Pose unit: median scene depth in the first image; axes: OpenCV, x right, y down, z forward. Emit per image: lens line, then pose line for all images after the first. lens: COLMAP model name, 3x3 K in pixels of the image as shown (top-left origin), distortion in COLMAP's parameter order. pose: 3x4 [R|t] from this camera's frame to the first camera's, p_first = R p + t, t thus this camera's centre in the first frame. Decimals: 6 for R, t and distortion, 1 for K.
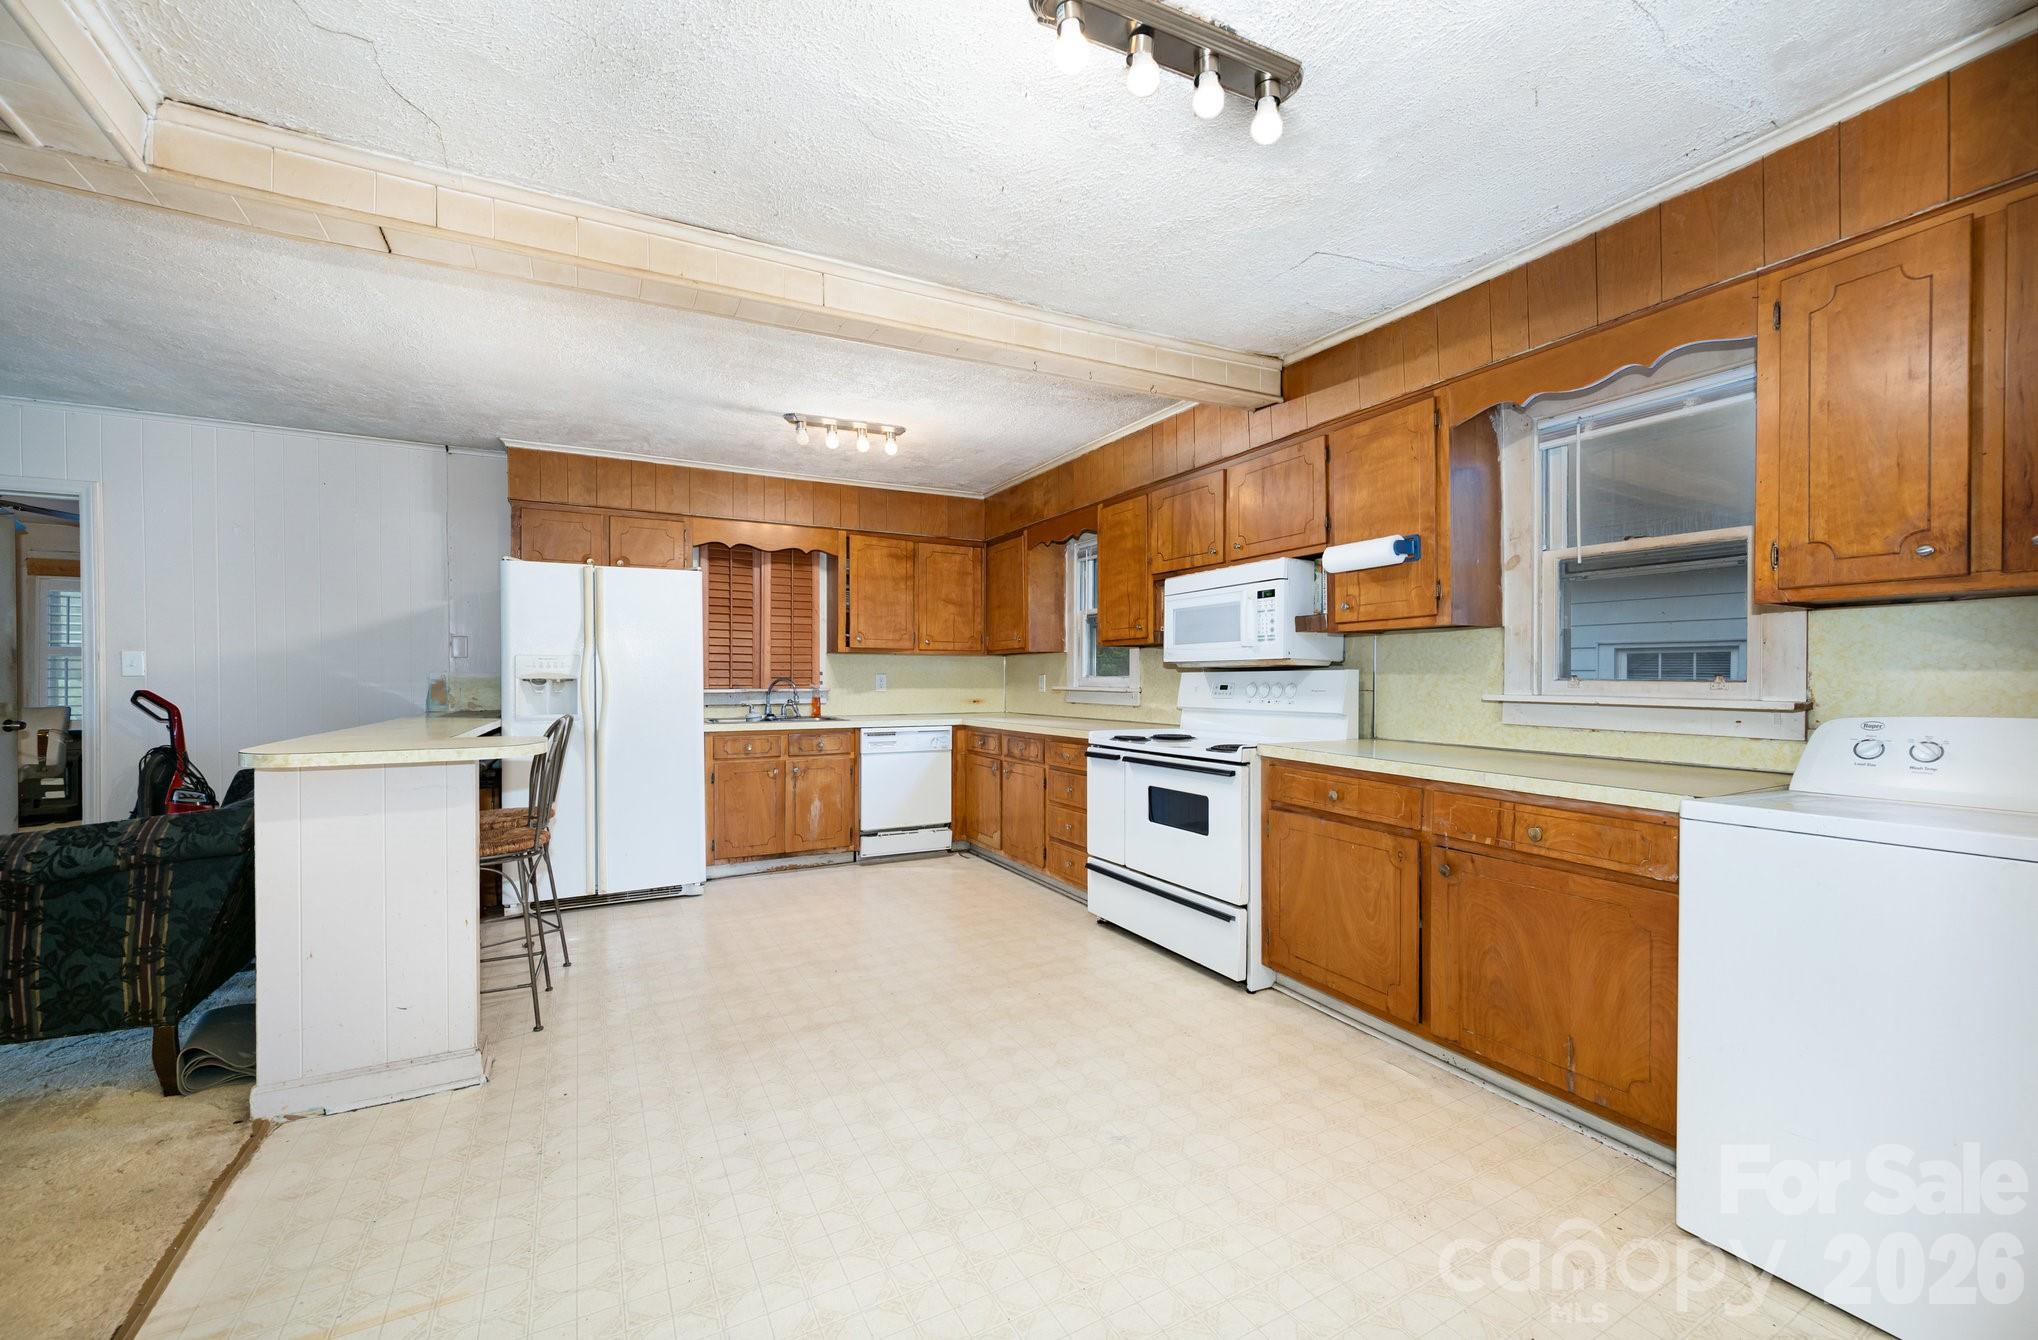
lens RADIAL K [[805.3, 0, 1007.4], [0, 805.3, 673.1], [0, 0, 1]] dist [-0.001117, -0.000134]
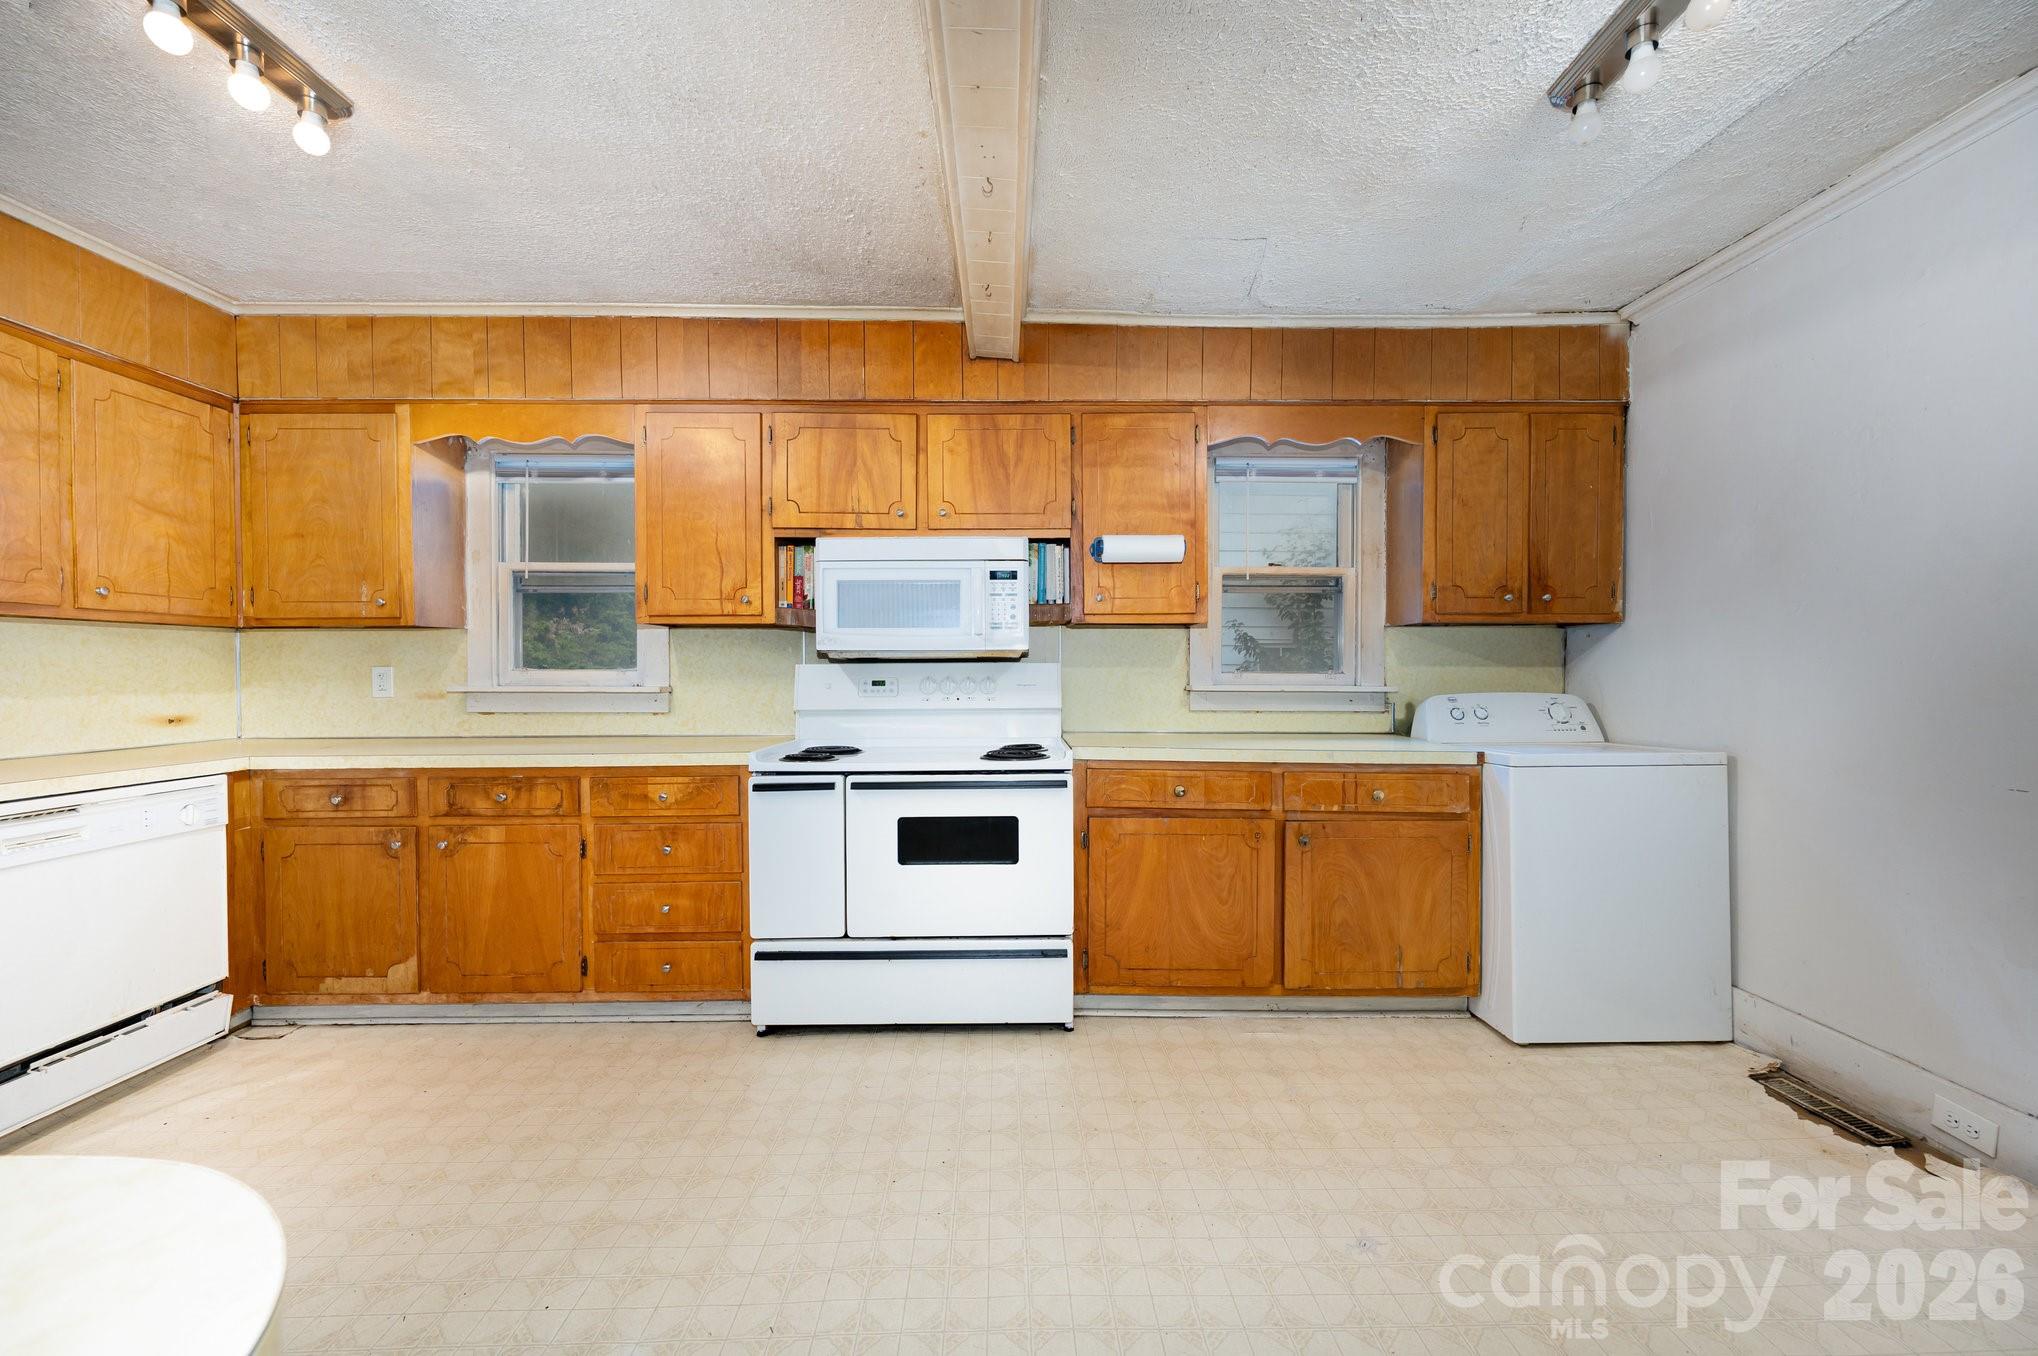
lens RADIAL K [[805.3, 0, 1018.6], [0, 805.3, 677.5], [0, 0, 1]] dist [-0.001117, -0.000134]
pose [[0.448141, -0.010558, 0.893900, -0.390606], [-0.003927, 0.999897, 0.013779, 0.000286], [-0.893954, -0.009686, 0.448054, 0.511224]]
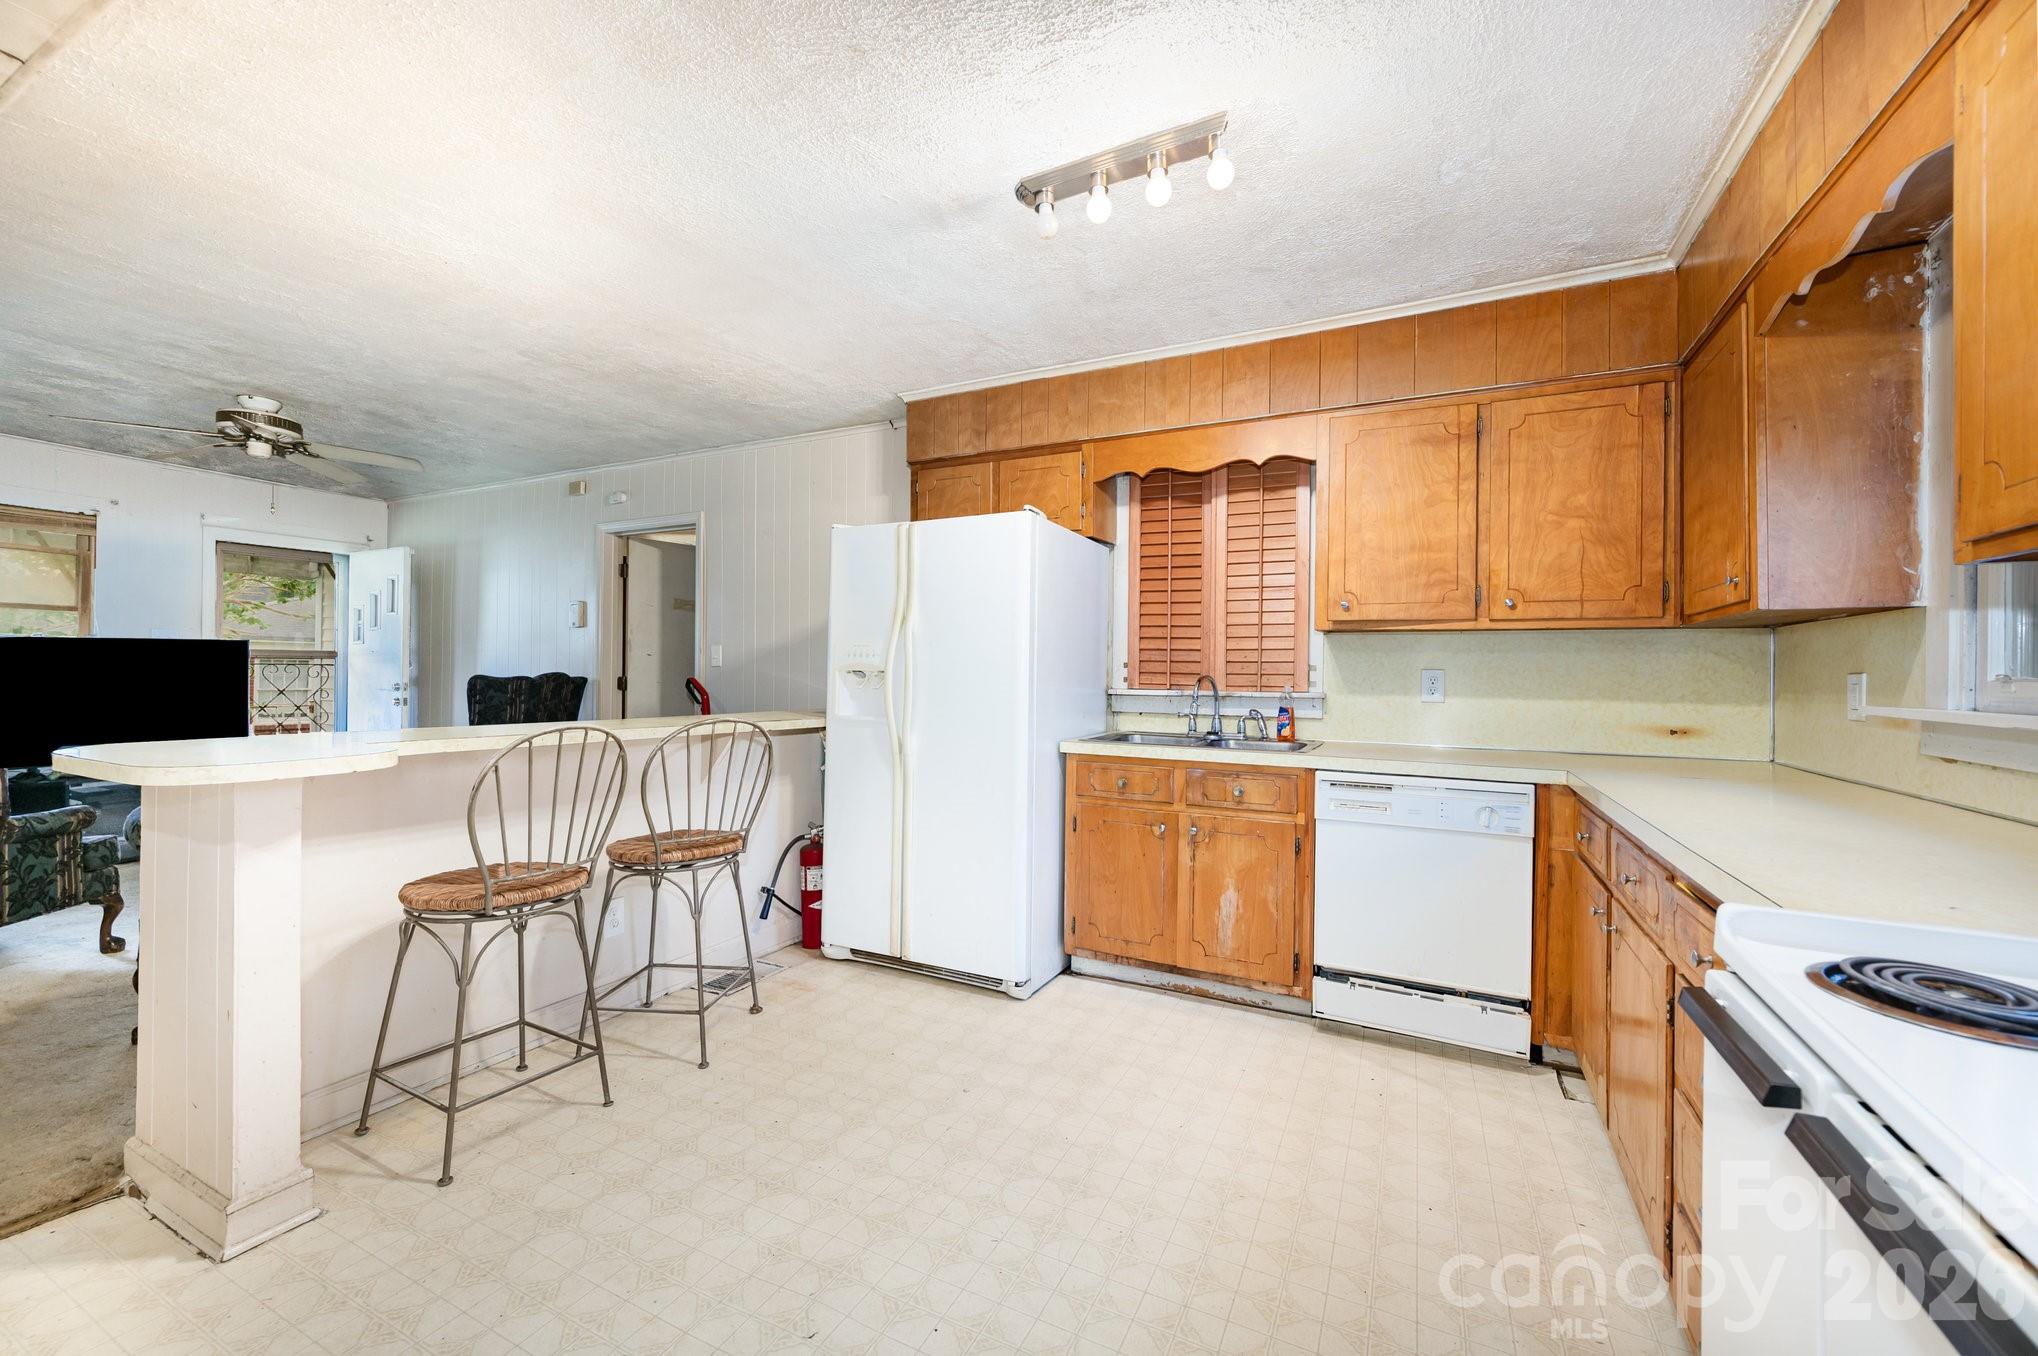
lens RADIAL K [[805.3, 0, 1020.8], [0, 805.3, 666.9], [0, 0, 1]] dist [-0.001117, -0.000134]
pose [[0.588266, 0.001527, -0.808666, 0.173166], [-0.008366, 0.999956, -0.004198, 0.005636], [0.808624, 0.009235, 0.588253, 0.694918]]
